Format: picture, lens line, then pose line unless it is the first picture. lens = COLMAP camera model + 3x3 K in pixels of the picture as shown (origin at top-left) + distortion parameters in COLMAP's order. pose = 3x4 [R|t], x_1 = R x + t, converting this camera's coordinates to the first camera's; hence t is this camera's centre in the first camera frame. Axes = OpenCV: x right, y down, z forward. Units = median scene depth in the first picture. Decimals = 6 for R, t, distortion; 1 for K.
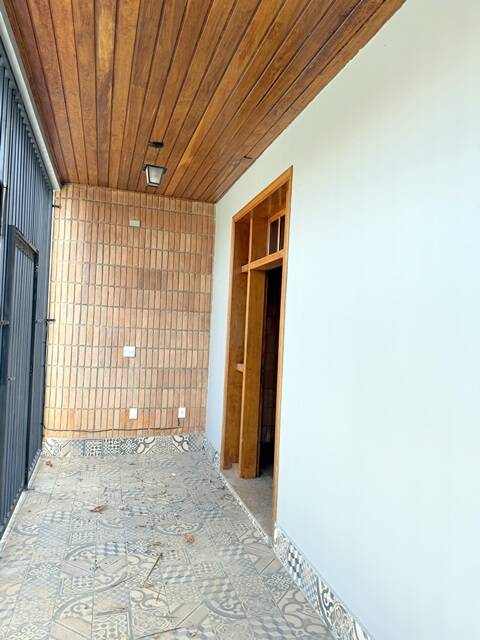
lens RADIAL K [[453.0, 0, 239.9], [0, 453.0, 321.2], [0, 0, 1]] dist [0.040074, -0.048336]
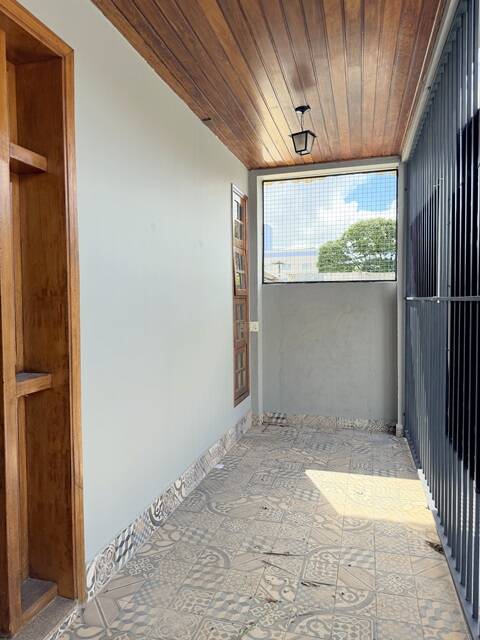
lens RADIAL K [[453.0, 0, 239.9], [0, 453.0, 318.6], [0, 0, 1]] dist [0.040074, -0.048336]
pose [[-0.849630, -0.059823, 0.523975, -0.582784], [-0.038562, 0.997933, 0.051406, 0.012497], [-0.525967, 0.023471, -0.850181, 1.794341]]
